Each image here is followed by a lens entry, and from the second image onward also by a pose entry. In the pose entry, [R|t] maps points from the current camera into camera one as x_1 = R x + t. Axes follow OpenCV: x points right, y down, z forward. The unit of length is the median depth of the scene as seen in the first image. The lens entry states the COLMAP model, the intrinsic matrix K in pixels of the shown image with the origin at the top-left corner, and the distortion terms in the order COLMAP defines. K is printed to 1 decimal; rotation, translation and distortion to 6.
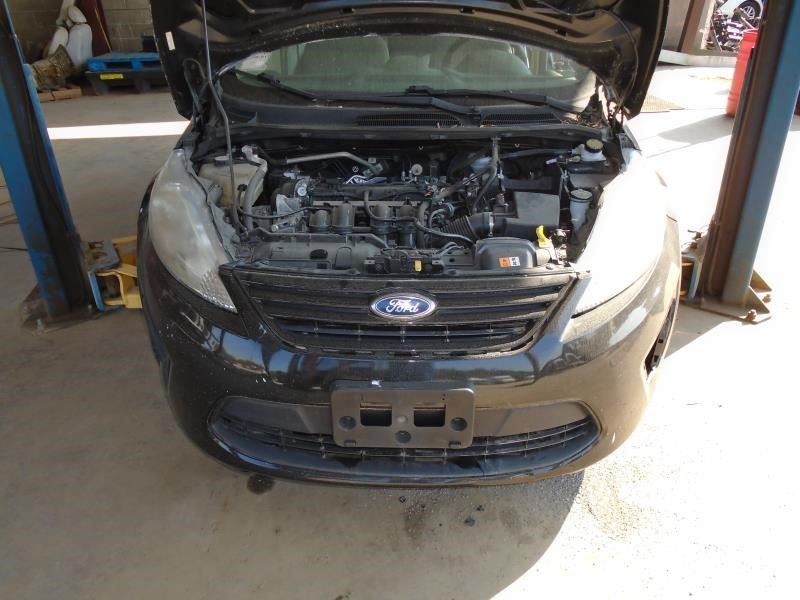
lens RADIAL K [[616.1, 0, 400.6], [0, 616.1, 299.5], [0, 0, 1]] dist [-0.008490, -0.003164]
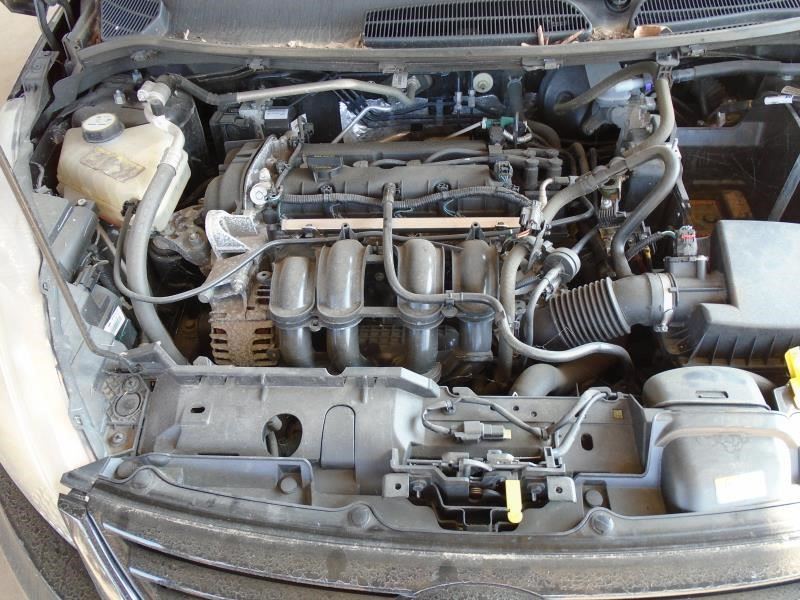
lens RADIAL K [[616.1, 0, 399.4], [0, 616.1, 300.8], [0, 0, 1]] dist [-0.008490, -0.003164]
pose [[0.997601, -0.011569, -0.068255, -0.015595], [0.033218, 0.945017, 0.325329, -0.269425], [0.060738, -0.326816, 0.943134, 0.545942]]
